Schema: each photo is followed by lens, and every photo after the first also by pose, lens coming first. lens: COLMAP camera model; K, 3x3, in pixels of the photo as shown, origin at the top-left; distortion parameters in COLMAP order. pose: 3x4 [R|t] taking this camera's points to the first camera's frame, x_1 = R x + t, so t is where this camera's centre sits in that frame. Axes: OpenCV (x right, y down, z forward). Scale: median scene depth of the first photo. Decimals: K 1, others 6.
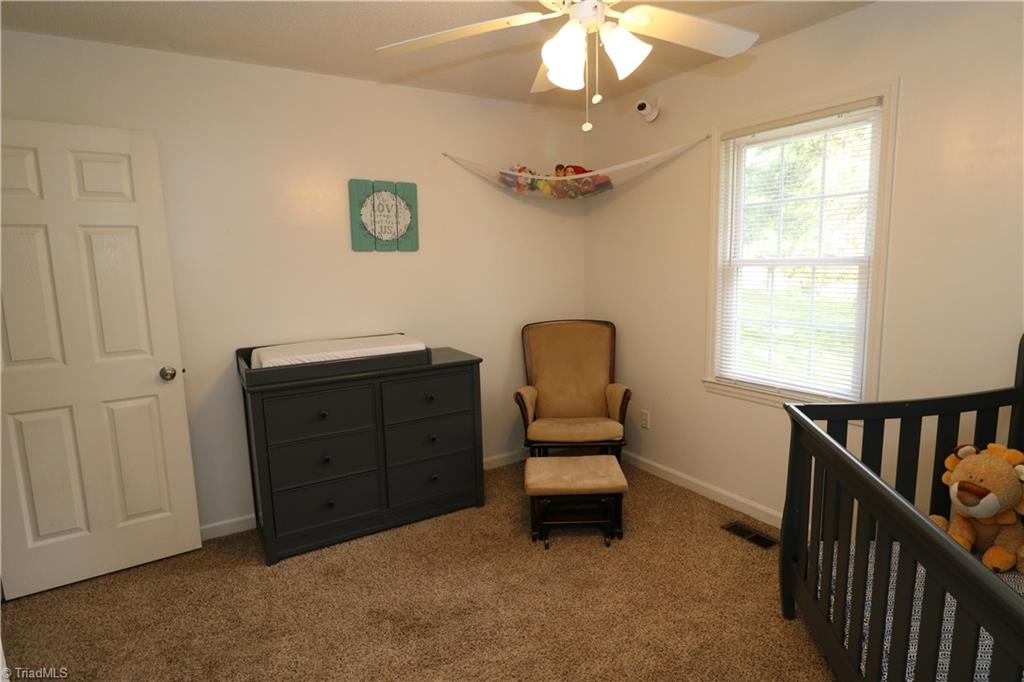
lens RADIAL K [[553.9, 0, 513.1], [0, 553.9, 336.8], [0, 0, 1]] dist [-0.001806, -0.003275]
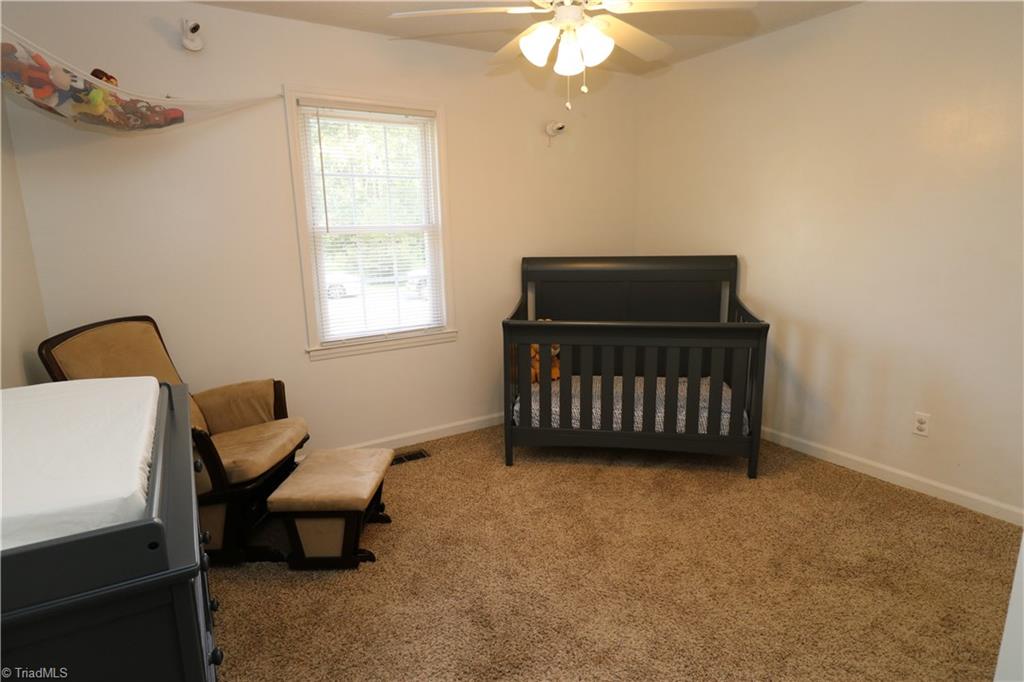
lens RADIAL K [[553.9, 0, 513.4], [0, 553.9, 339.2], [0, 0, 1]] dist [-0.001806, -0.003275]
pose [[-0.004578, -0.176046, 0.984371, -0.752881], [0.156596, 0.972110, 0.174582, -0.067629], [-0.987652, 0.154948, 0.023118, 0.744730]]
